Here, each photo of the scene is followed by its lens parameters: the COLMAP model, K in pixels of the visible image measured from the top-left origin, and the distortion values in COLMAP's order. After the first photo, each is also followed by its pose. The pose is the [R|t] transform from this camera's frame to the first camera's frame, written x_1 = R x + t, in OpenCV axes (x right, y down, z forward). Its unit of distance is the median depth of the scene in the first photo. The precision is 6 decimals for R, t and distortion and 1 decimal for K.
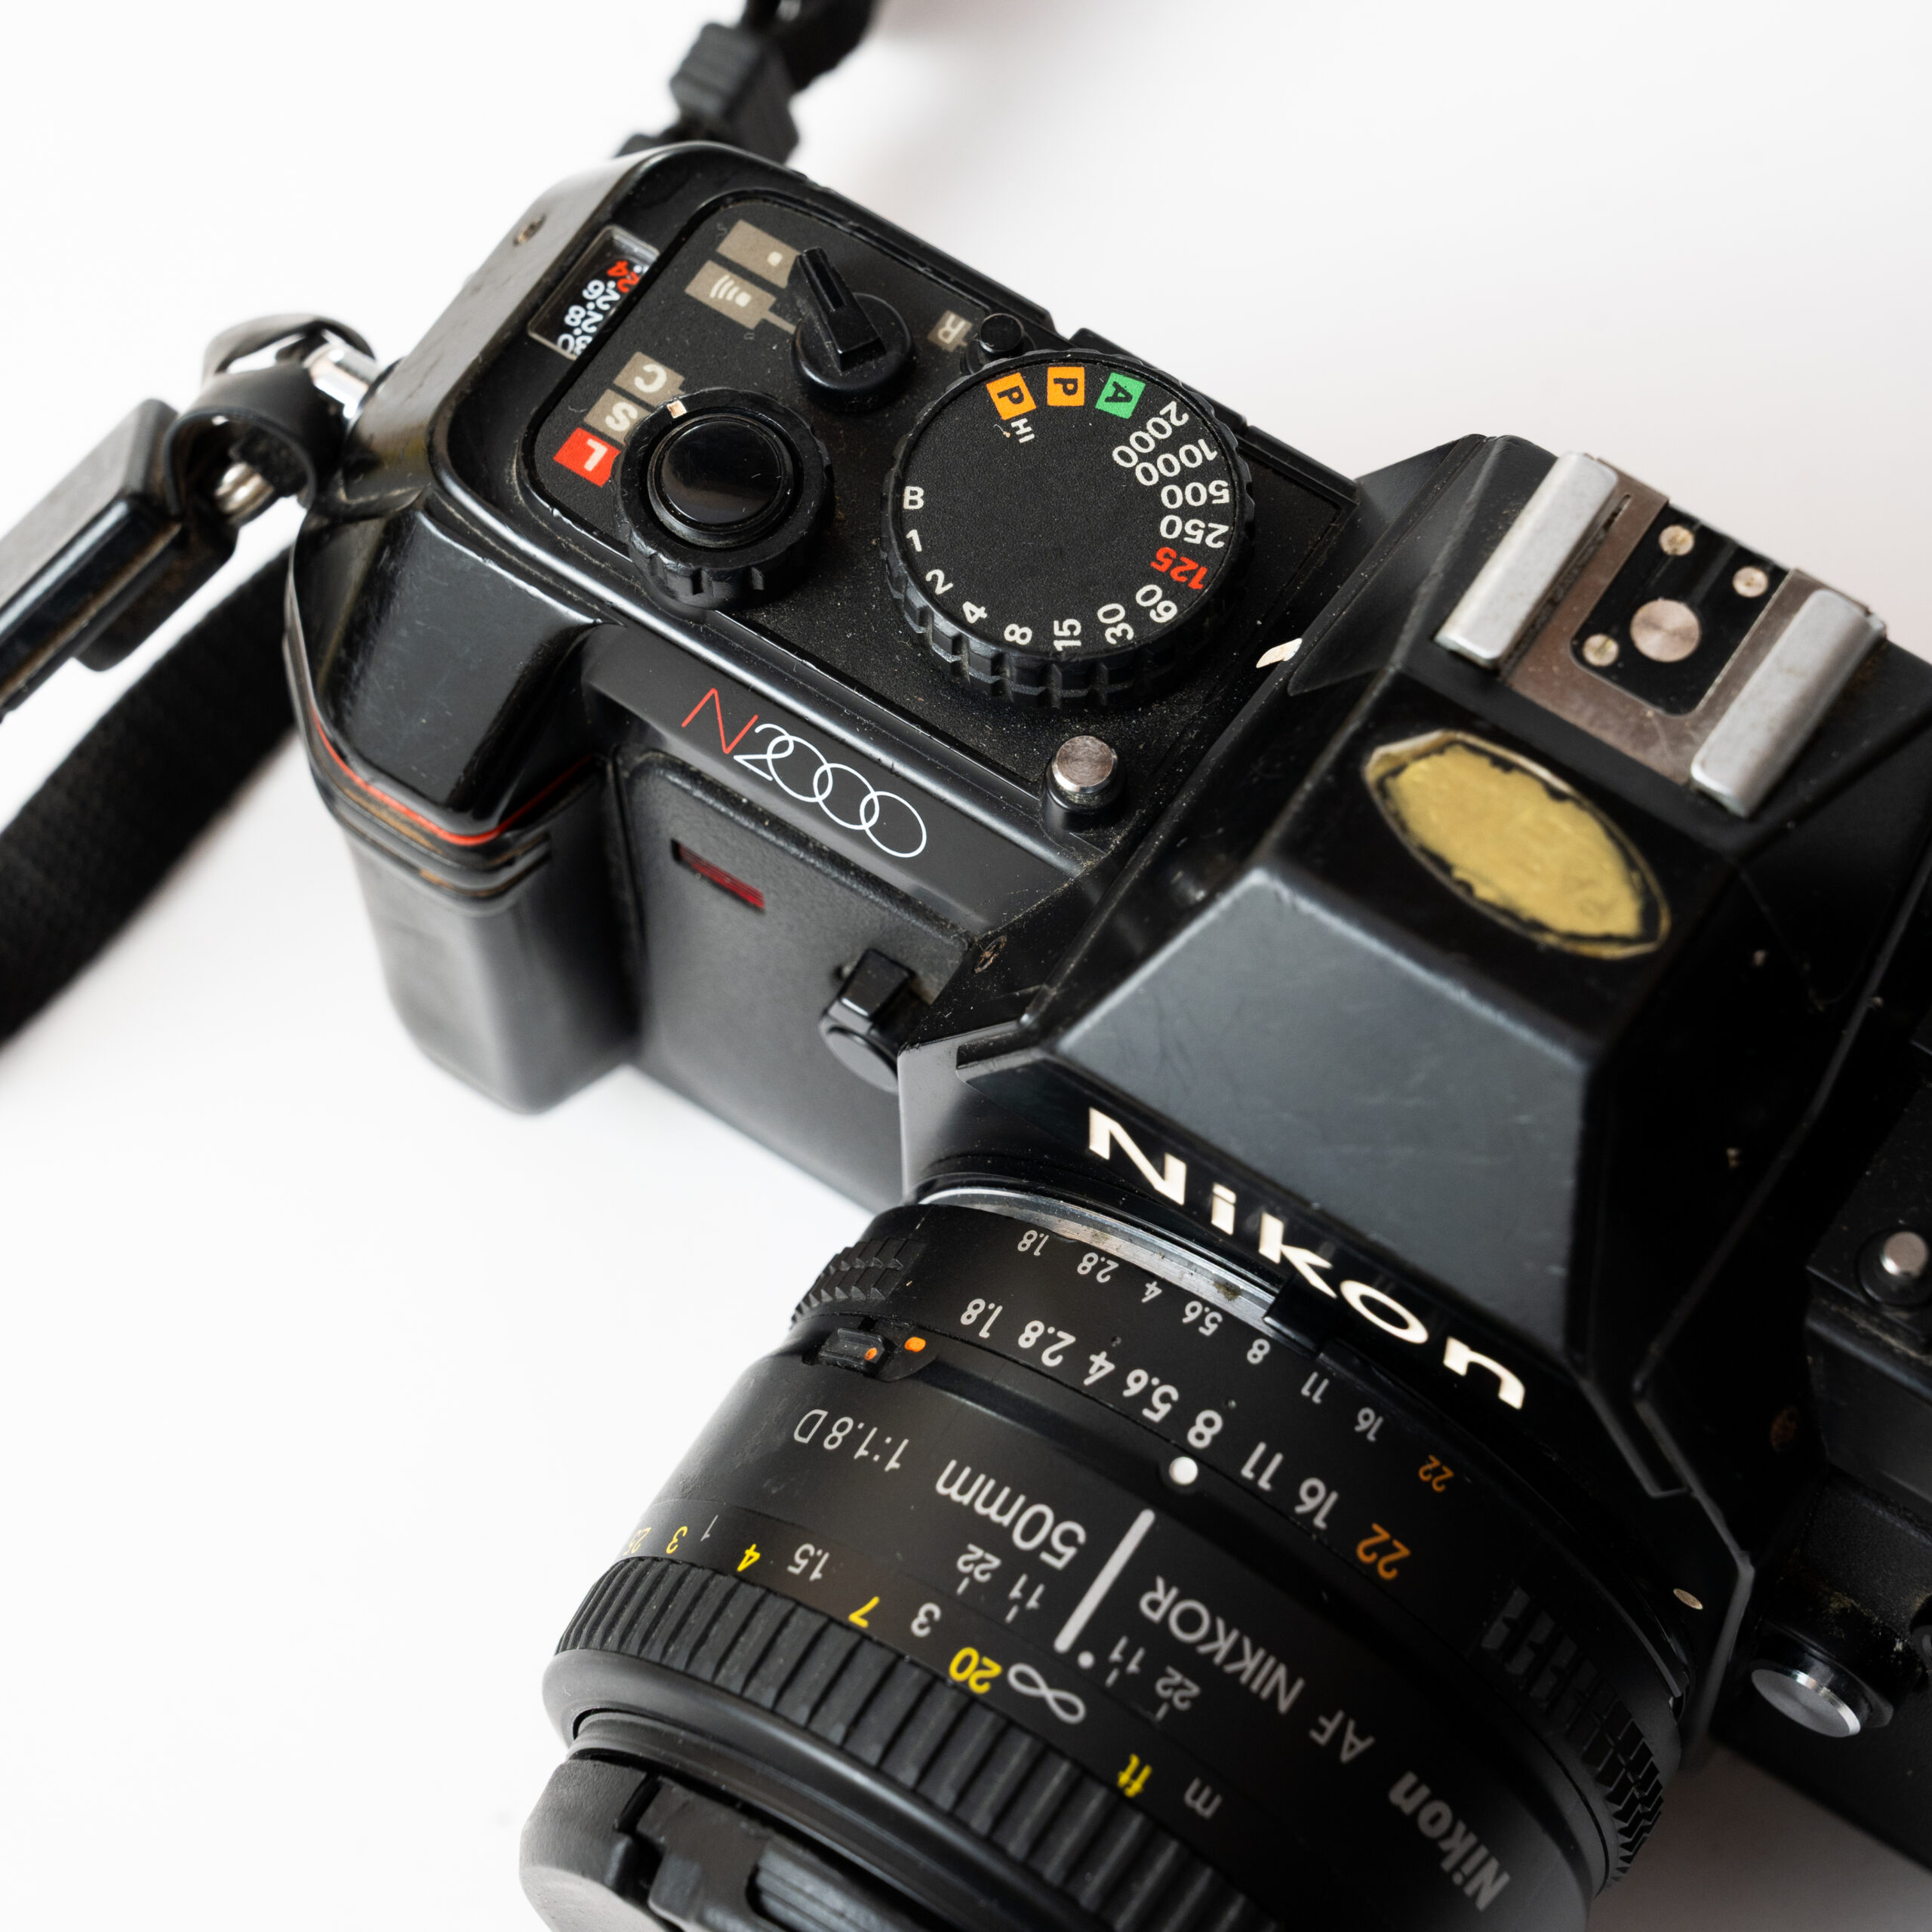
lens RADIAL K [[5693.9, 0, 964.4], [0, 5693.9, 796.7], [0, 0, 1]] dist [-0.022099, 0.058983]
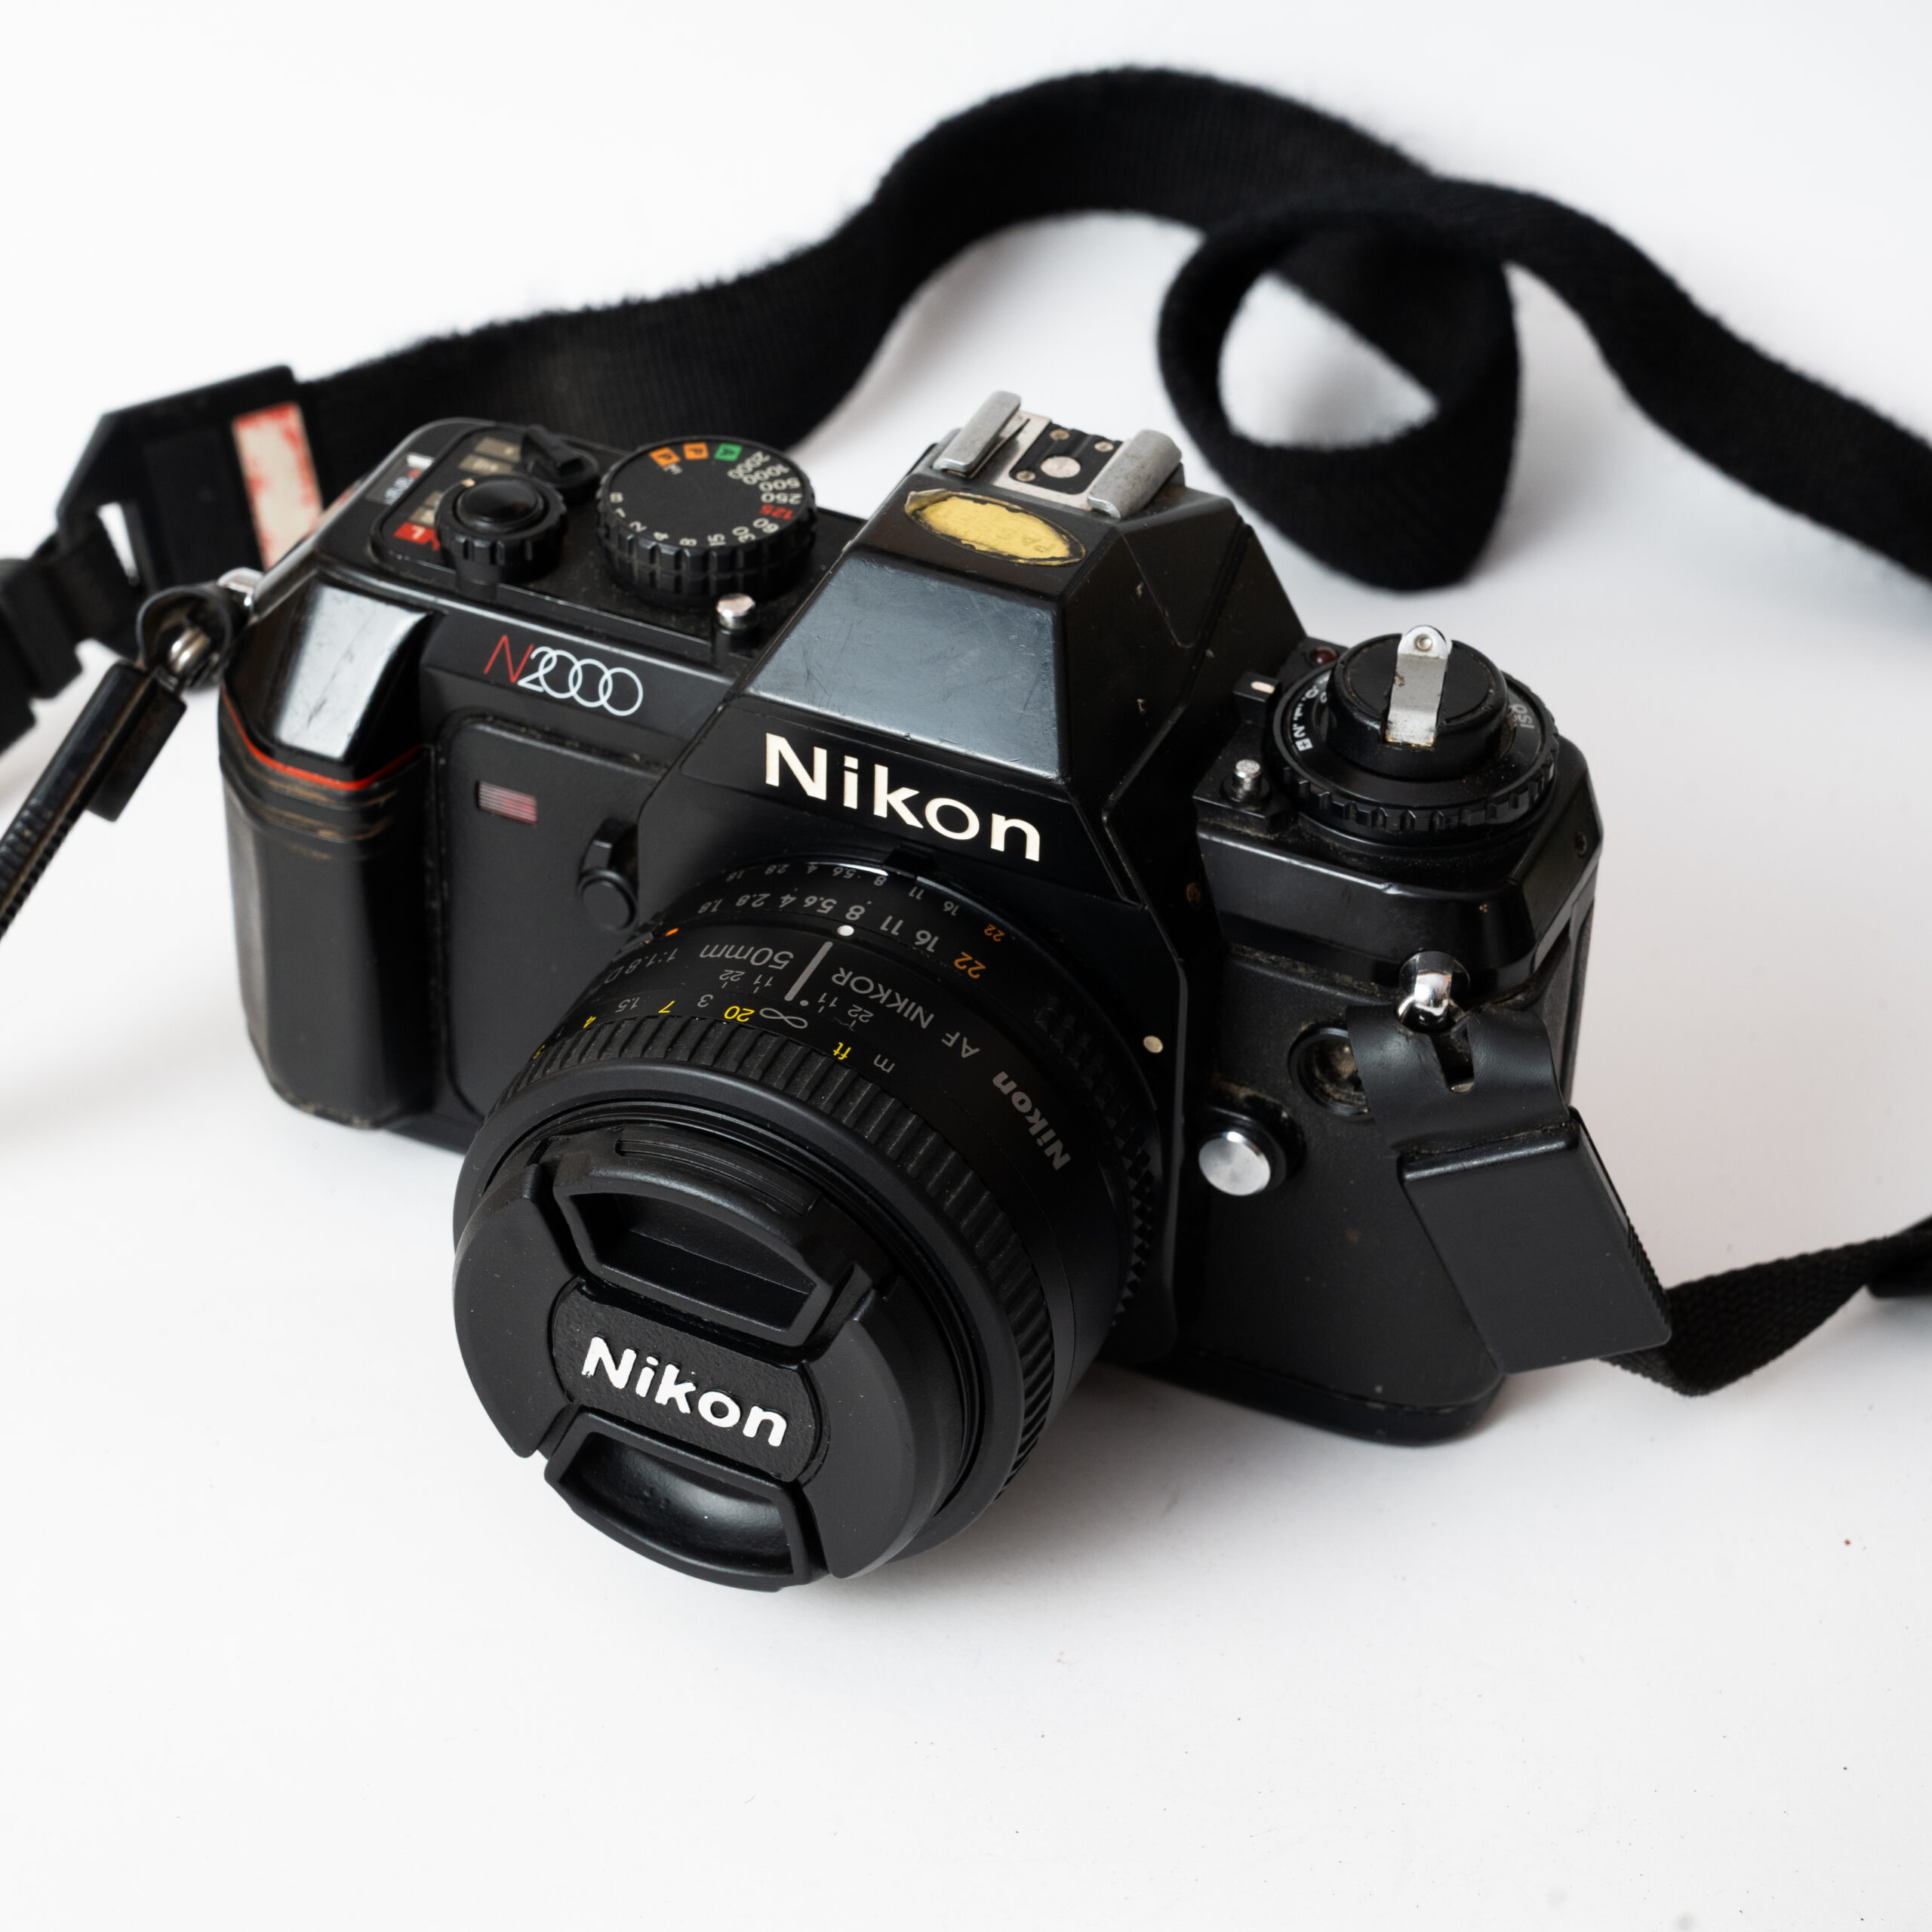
lens RADIAL K [[5648.1, 0, 969.7], [0, 5648.1, 1018.5], [0, 0, 1]] dist [-0.049957, 0.550301]
pose [[0.985226, -0.070729, 0.155972, -0.186671], [0.130141, 0.901207, -0.413387, 0.833651], [-0.111325, 0.427578, 0.897098, -0.483881]]
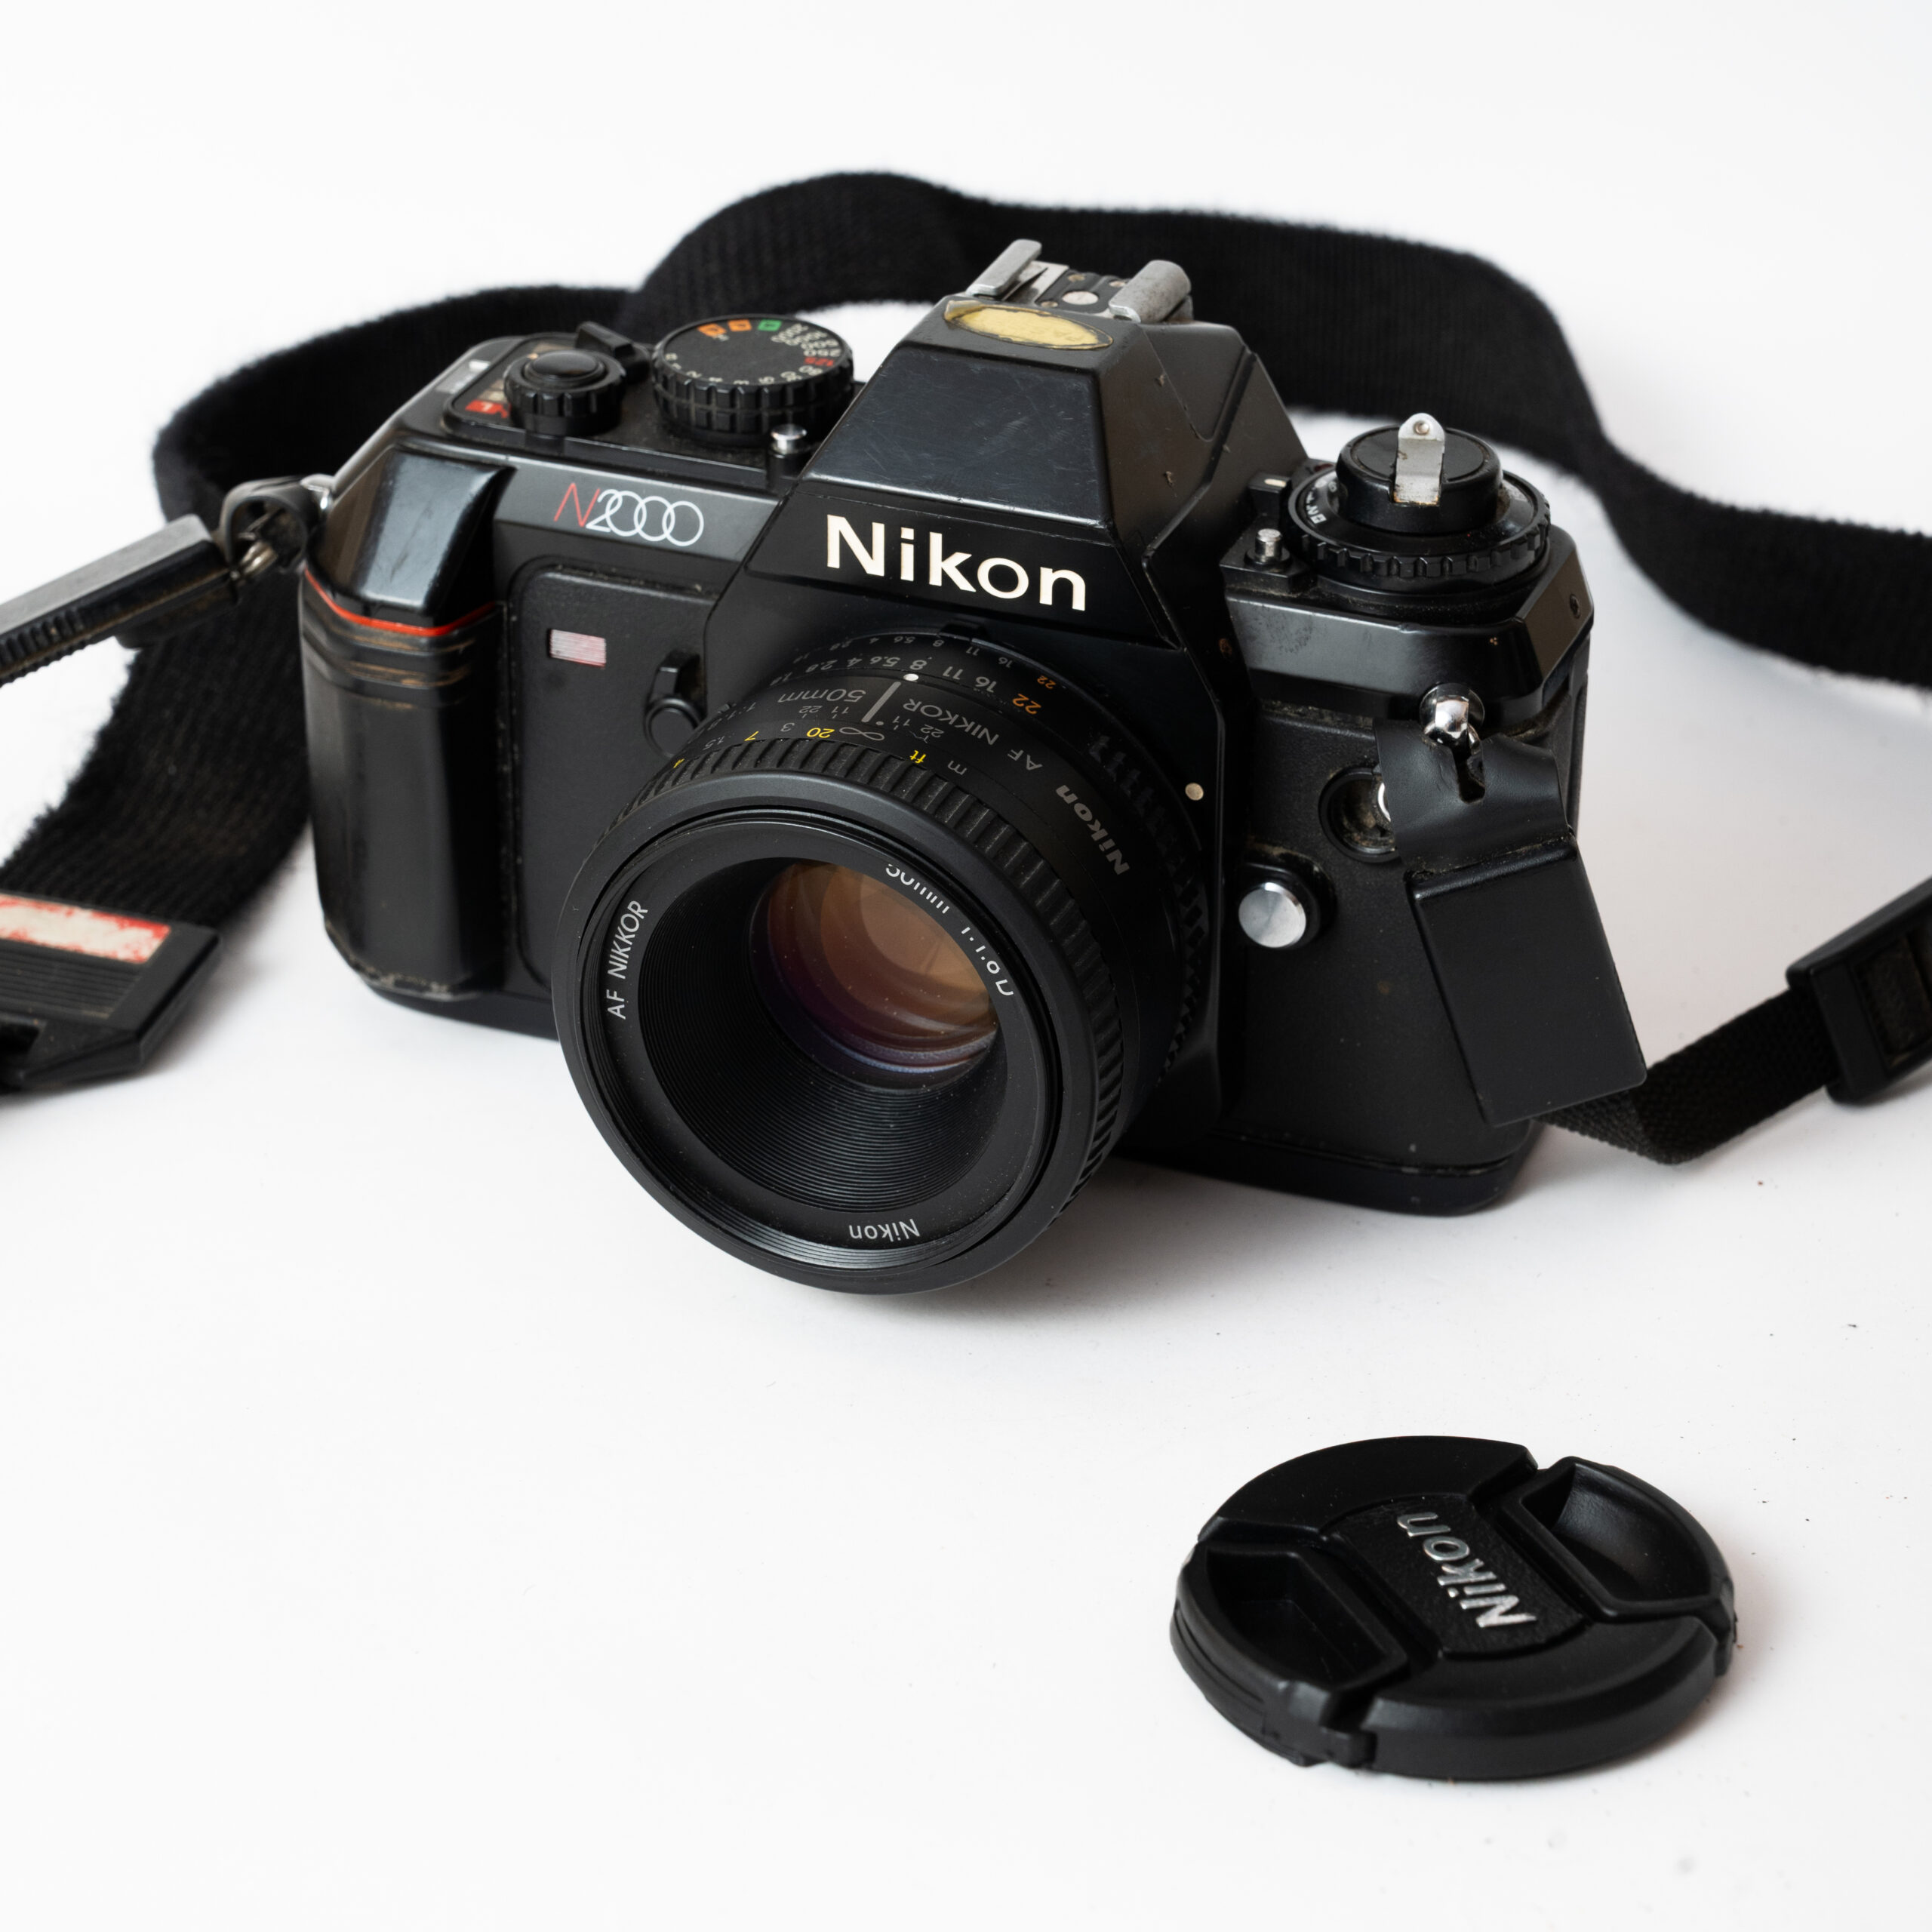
lens RADIAL K [[5648.1, 0, 969.7], [0, 5648.1, 1018.5], [0, 0, 1]] dist [-0.049957, 0.550301]
pose [[0.975797, -0.082512, 0.202513, -0.317221], [0.182732, 0.816369, -0.547860, 1.198338], [-0.120121, 0.571606, 0.811688, -0.402789]]
